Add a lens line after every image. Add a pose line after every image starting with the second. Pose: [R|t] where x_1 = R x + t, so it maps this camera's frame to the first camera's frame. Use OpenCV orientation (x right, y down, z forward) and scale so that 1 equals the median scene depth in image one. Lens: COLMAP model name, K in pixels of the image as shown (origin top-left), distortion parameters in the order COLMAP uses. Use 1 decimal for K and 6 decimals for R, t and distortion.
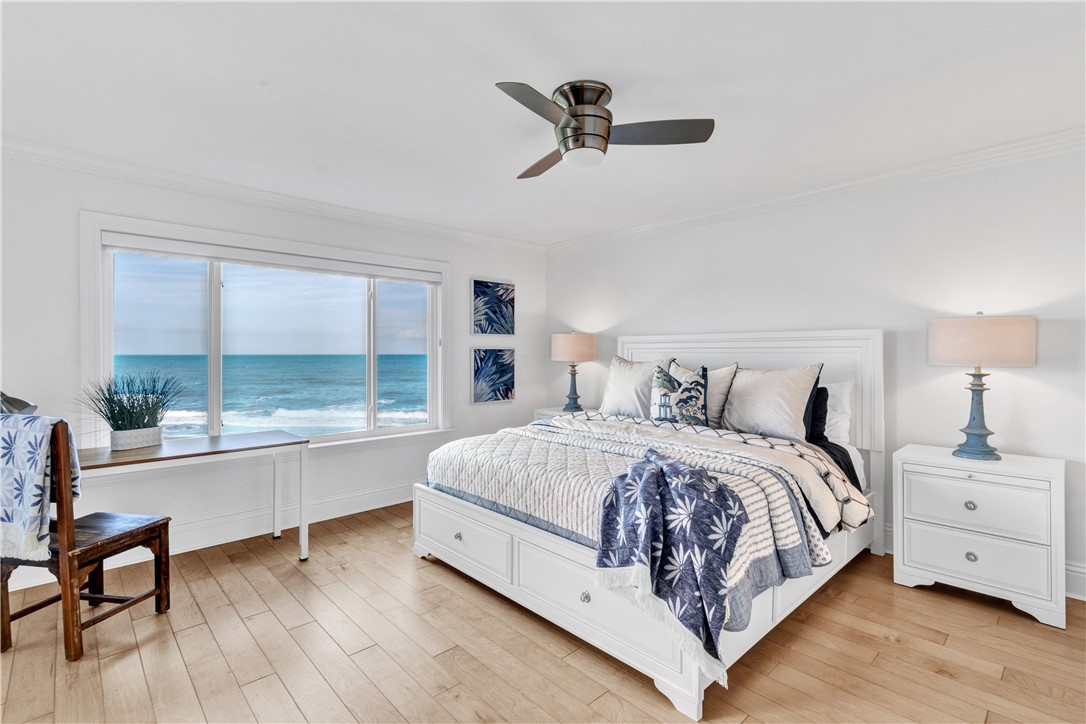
lens RADIAL K [[486.6, 0, 507.1], [0, 486.6, 354.8], [0, 0, 1]] dist [0.001285, 0.001110]
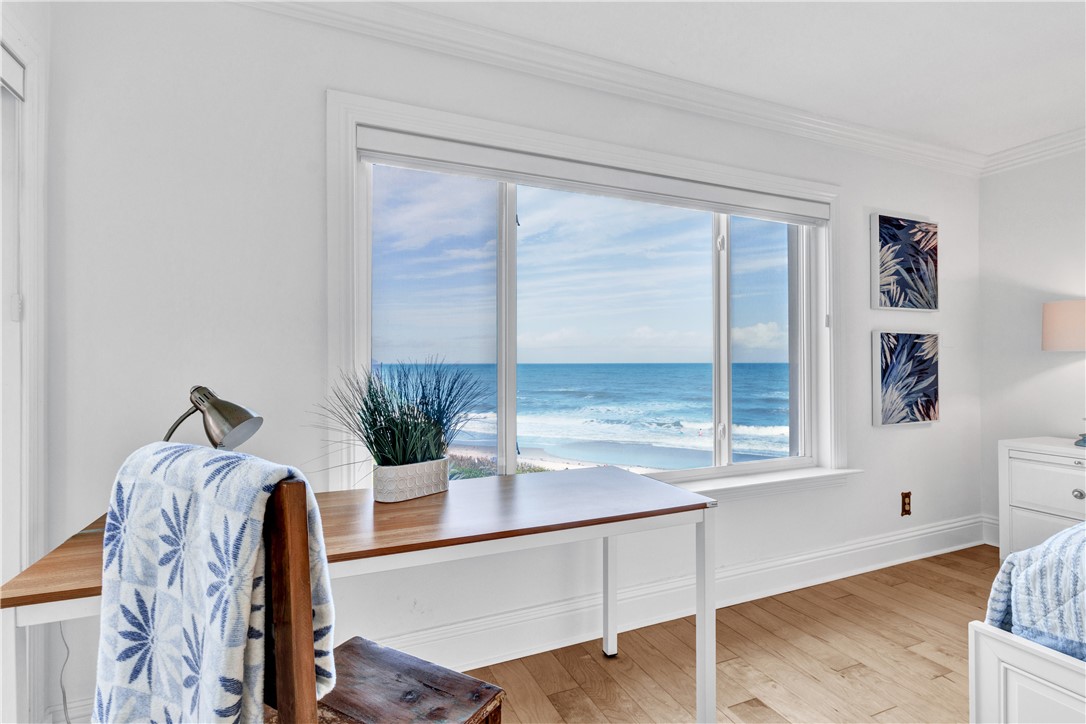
lens RADIAL K [[486.6, 0, 541.9], [0, 486.6, 361.9], [0, 0, 1]] dist [0.001285, 0.001110]
pose [[0.956771, 0.000053, -0.290843, -0.284412], [-0.000851, 0.999996, -0.002617, 0.024691], [0.290842, 0.002751, 0.956767, 0.319038]]
